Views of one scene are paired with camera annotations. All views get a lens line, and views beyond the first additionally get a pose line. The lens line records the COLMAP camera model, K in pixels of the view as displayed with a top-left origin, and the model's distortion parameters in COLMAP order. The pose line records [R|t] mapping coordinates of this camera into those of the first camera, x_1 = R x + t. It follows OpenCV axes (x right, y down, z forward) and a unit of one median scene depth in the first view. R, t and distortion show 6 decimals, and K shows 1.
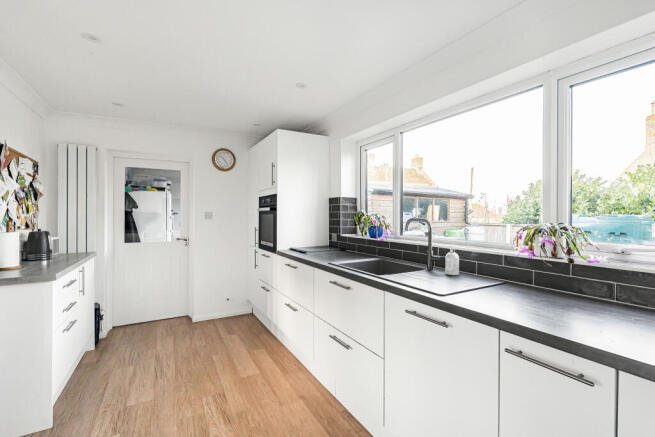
lens RADIAL K [[295.0, 0, 329.0], [0, 295.0, 217.2], [0, 0, 1]] dist [-0.002585, -0.000008]
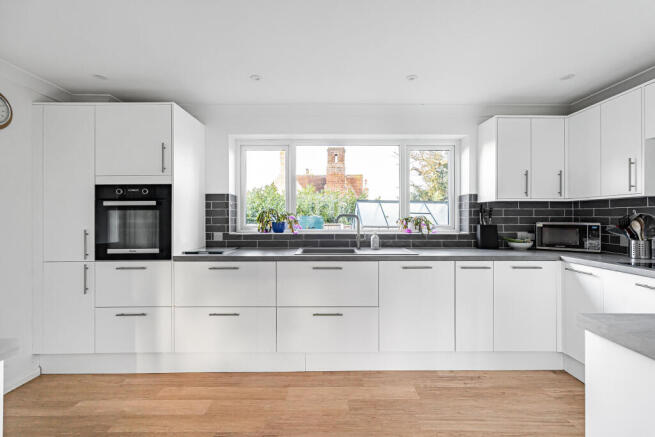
lens RADIAL K [[295.0, 0, 328.7], [0, 295.0, 217.9], [0, 0, 1]] dist [-0.002585, -0.000008]
pose [[0.490053, -0.001744, 0.871691, -0.667165], [0.007836, 0.999966, -0.002404, 0.015794], [-0.871657, 0.008008, 0.490050, 0.255091]]
